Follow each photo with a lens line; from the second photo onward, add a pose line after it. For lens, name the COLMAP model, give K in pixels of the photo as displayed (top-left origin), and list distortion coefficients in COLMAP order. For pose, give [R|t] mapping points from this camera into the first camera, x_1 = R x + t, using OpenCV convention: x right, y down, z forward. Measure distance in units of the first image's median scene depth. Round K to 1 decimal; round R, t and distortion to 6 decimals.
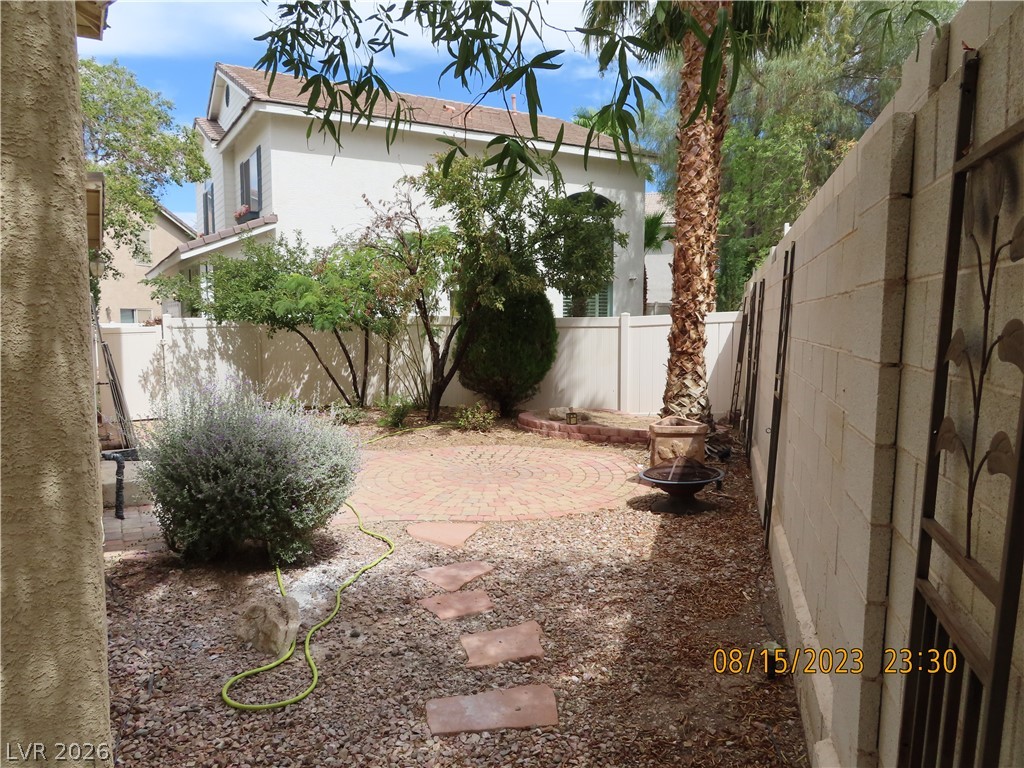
lens RADIAL K [[723.8, 0, 514.7], [0, 723.8, 386.7], [0, 0, 1]] dist [-0.012214, 0.008743]
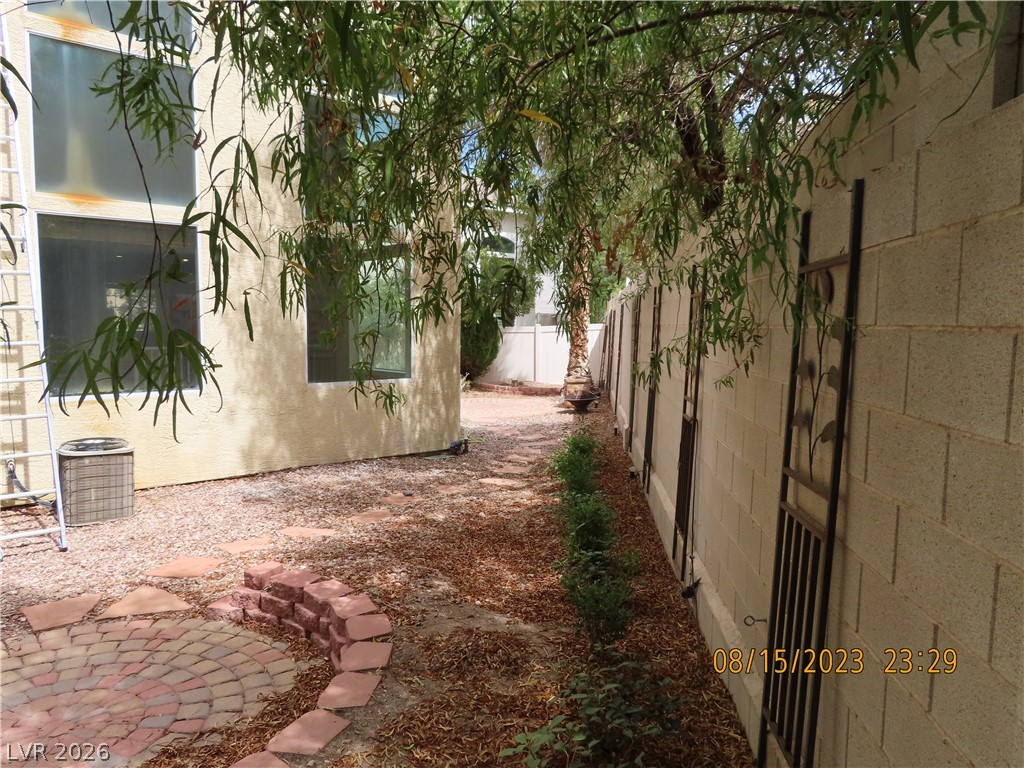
lens RADIAL K [[723.8, 0, 510.6], [0, 723.8, 383.6], [0, 0, 1]] dist [-0.012214, 0.008743]
pose [[0.984373, -0.012332, 0.175666, -0.269060], [0.014224, 0.999854, -0.009515, 0.066673], [-0.175523, 0.011865, 0.984404, -0.839868]]
